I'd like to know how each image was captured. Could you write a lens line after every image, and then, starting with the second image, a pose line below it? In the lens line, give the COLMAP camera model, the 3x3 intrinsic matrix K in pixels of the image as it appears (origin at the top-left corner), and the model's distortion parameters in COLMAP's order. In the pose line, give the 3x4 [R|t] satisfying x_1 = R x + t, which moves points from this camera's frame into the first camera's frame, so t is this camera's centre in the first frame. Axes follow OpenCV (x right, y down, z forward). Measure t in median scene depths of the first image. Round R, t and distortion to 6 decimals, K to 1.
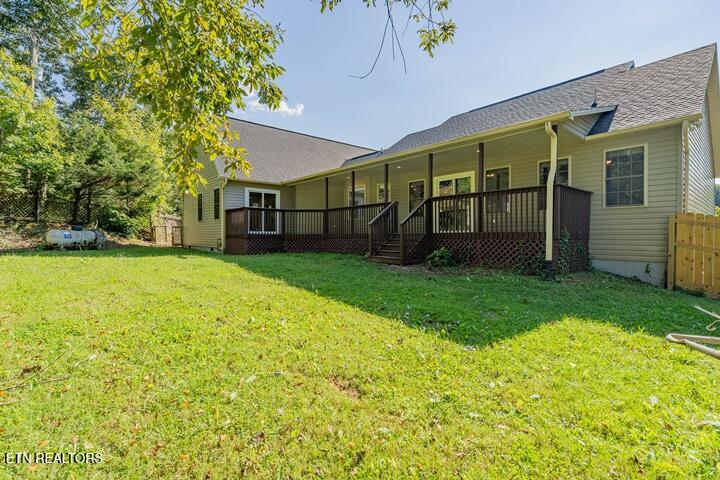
lens RADIAL K [[328.7, 0, 363.4], [0, 328.7, 238.9], [0, 0, 1]] dist [-0.009707, -0.000446]
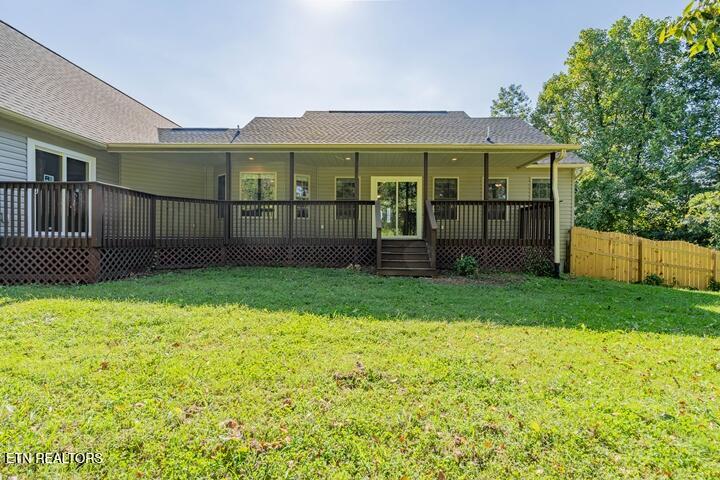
lens RADIAL K [[328.7, 0, 363.4], [0, 328.7, 238.9], [0, 0, 1]] dist [-0.009707, -0.000446]
pose [[0.672896, 0.006375, 0.739710, -0.424234], [0.004341, 0.999912, -0.012566, -0.005436], [-0.739725, 0.011666, 0.672808, 0.375117]]
